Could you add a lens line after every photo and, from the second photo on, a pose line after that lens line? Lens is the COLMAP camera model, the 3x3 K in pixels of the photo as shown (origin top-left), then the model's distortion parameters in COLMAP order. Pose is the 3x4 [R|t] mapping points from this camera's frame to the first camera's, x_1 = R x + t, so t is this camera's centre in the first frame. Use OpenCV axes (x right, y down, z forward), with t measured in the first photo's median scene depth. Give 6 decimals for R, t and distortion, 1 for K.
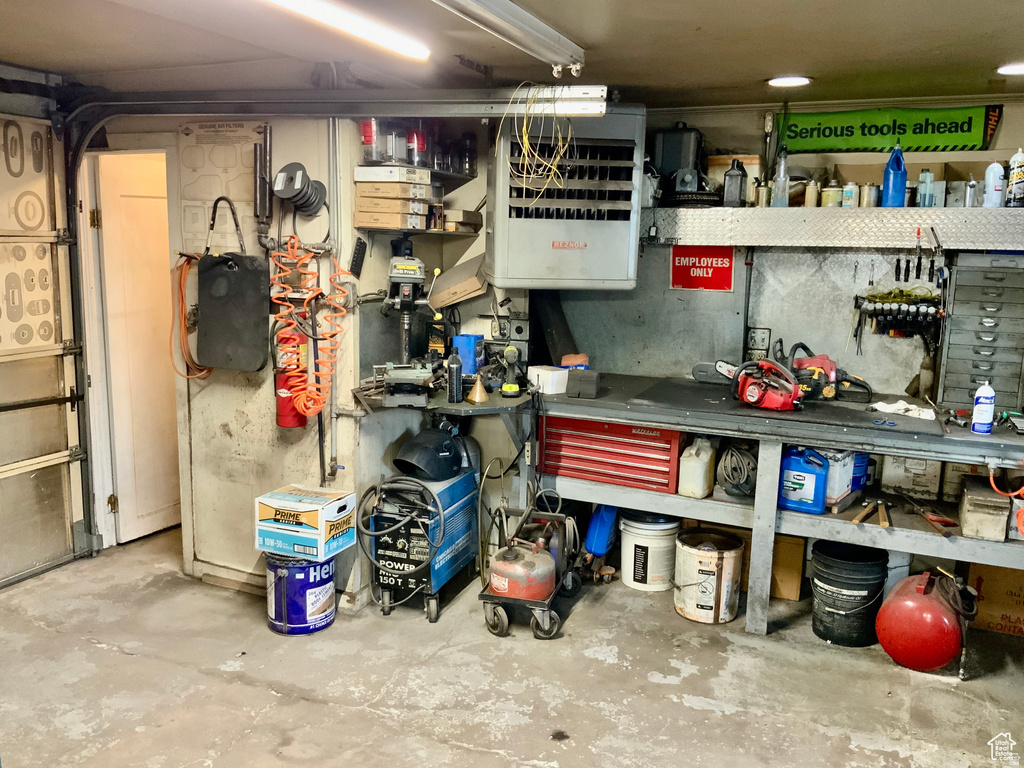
lens RADIAL K [[848.3, 0, 505.5], [0, 848.3, 378.9], [0, 0, 1]] dist [0.079765, -0.149201]
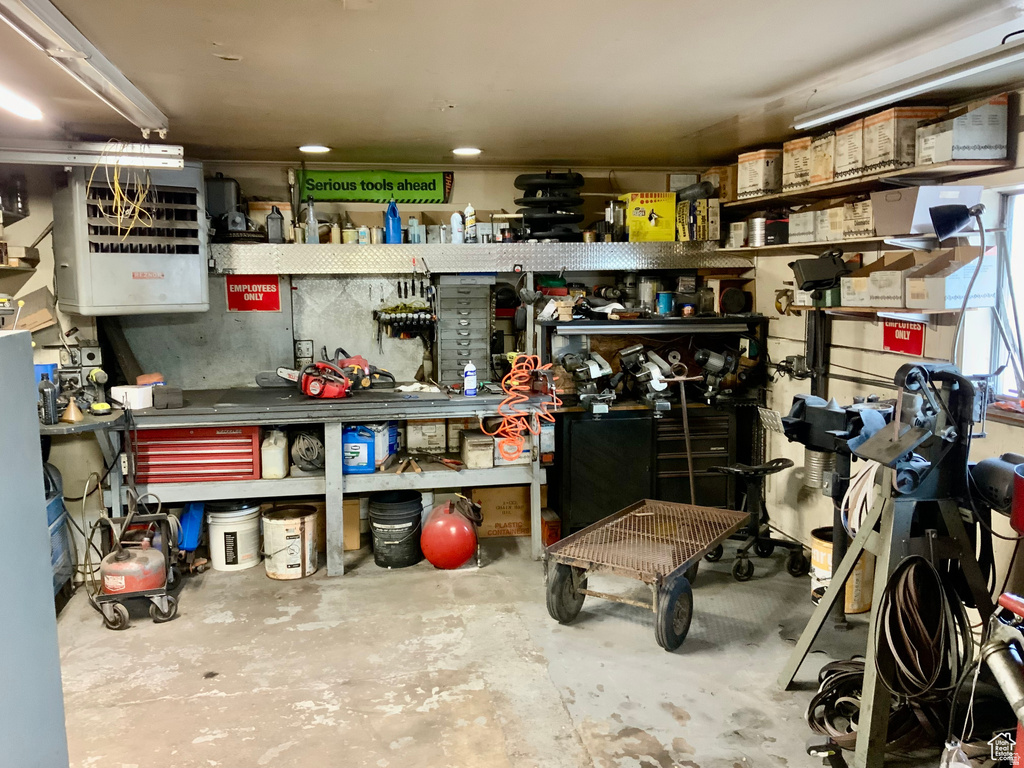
lens RADIAL K [[848.3, 0, 515.9], [0, 848.3, 379.7], [0, 0, 1]] dist [0.079765, -0.149201]
pose [[0.816934, -0.096238, 0.568645, -0.182675], [0.119078, 0.992880, -0.003035, 0.043213], [-0.564304, 0.070192, 0.822578, -0.215246]]
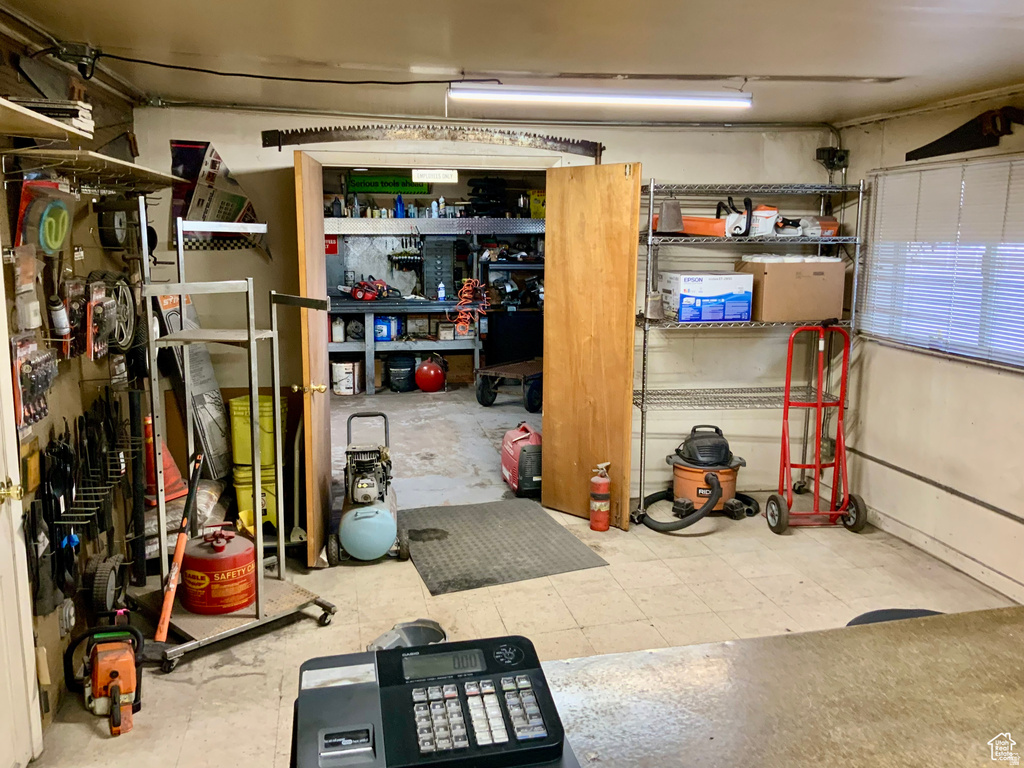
lens RADIAL K [[848.3, 0, 513.0], [0, 848.3, 380.8], [0, 0, 1]] dist [0.079765, -0.149201]
pose [[0.810467, -0.121133, 0.573124, -0.755185], [0.110859, 0.992423, 0.052985, 0.174963], [-0.575199, 0.020593, 0.817754, -1.200379]]
